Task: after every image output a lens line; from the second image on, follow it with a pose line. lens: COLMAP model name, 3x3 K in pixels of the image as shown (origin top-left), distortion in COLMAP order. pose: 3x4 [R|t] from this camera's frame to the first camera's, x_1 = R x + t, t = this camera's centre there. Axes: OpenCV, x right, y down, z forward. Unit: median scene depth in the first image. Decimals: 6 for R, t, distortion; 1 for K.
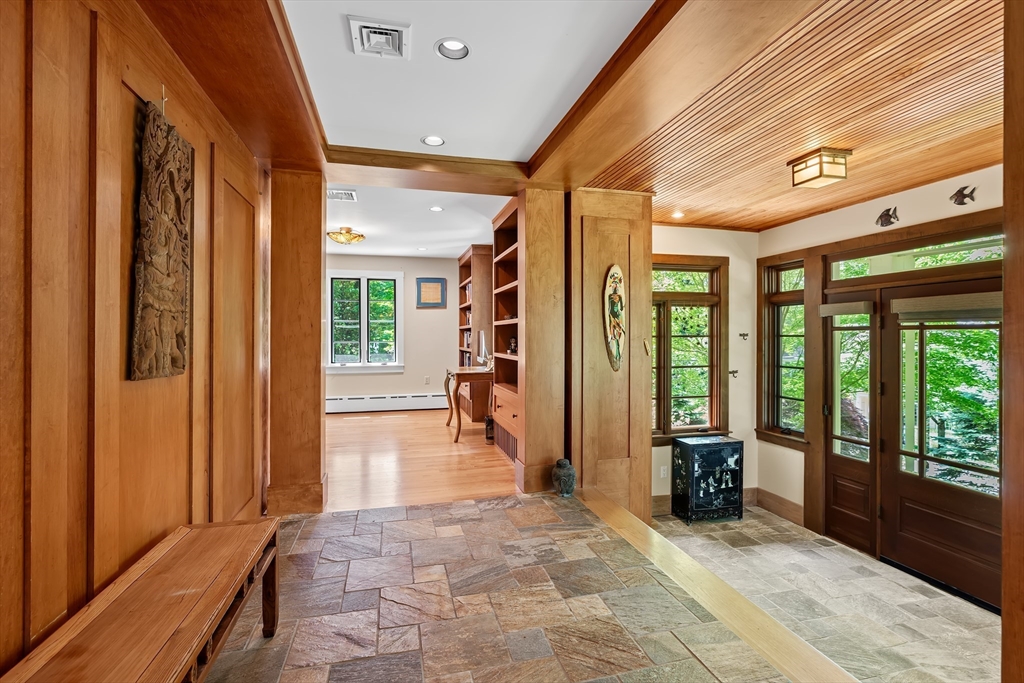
lens RADIAL K [[464.5, 0, 510.6], [0, 464.5, 339.6], [0, 0, 1]] dist [-0.010293, 0.005640]
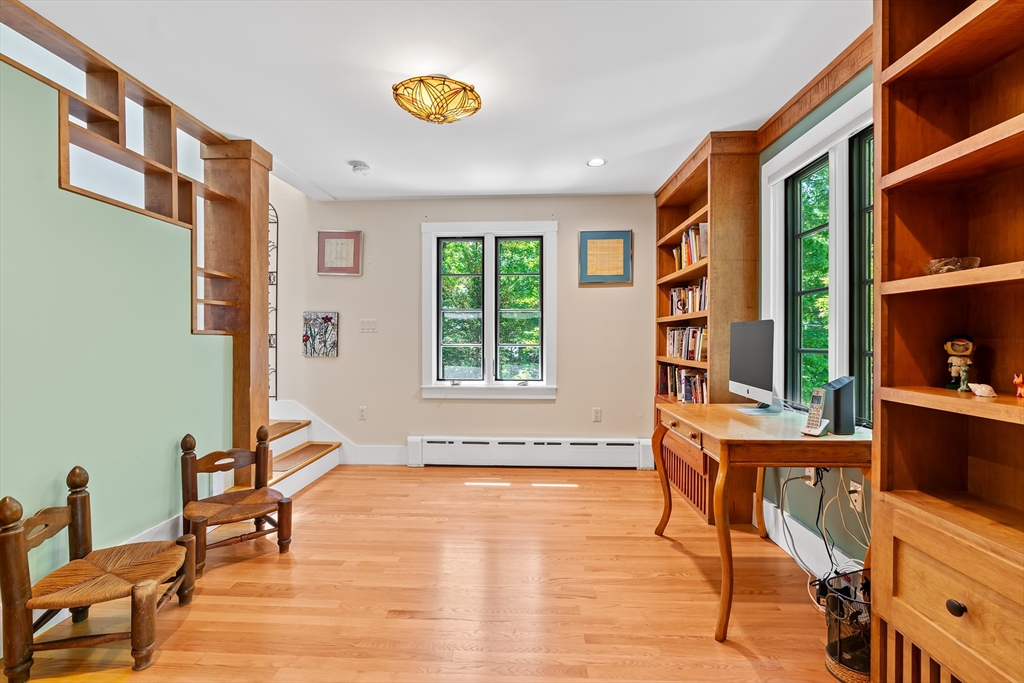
lens RADIAL K [[464.5, 0, 511.7], [0, 464.5, 342.7], [0, 0, 1]] dist [-0.010293, 0.005640]
pose [[0.957865, 0.004940, -0.287178, -0.137180], [-0.004301, 0.999987, 0.002853, -0.000191], [0.287188, -0.001497, 0.957873, 0.504594]]
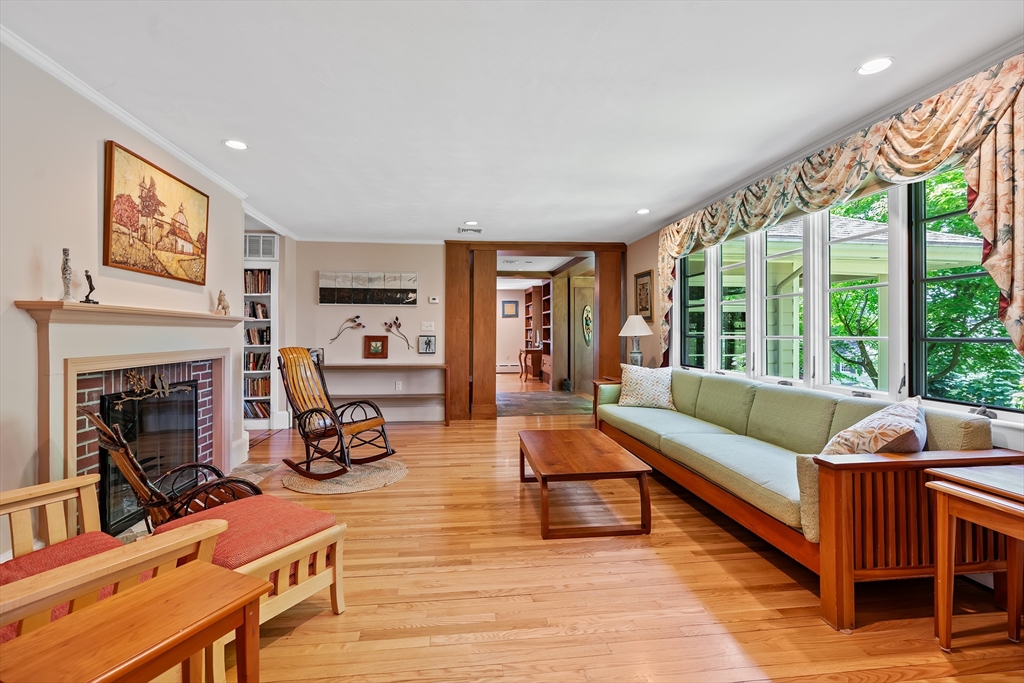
lens RADIAL K [[464.5, 0, 511.1], [0, 464.5, 334.9], [0, 0, 1]] dist [-0.010293, 0.005640]
pose [[0.991884, -0.001053, -0.127139, 0.074075], [0.000750, 0.999997, -0.002432, 0.005596], [0.127141, 0.002317, 0.991882, -0.925700]]
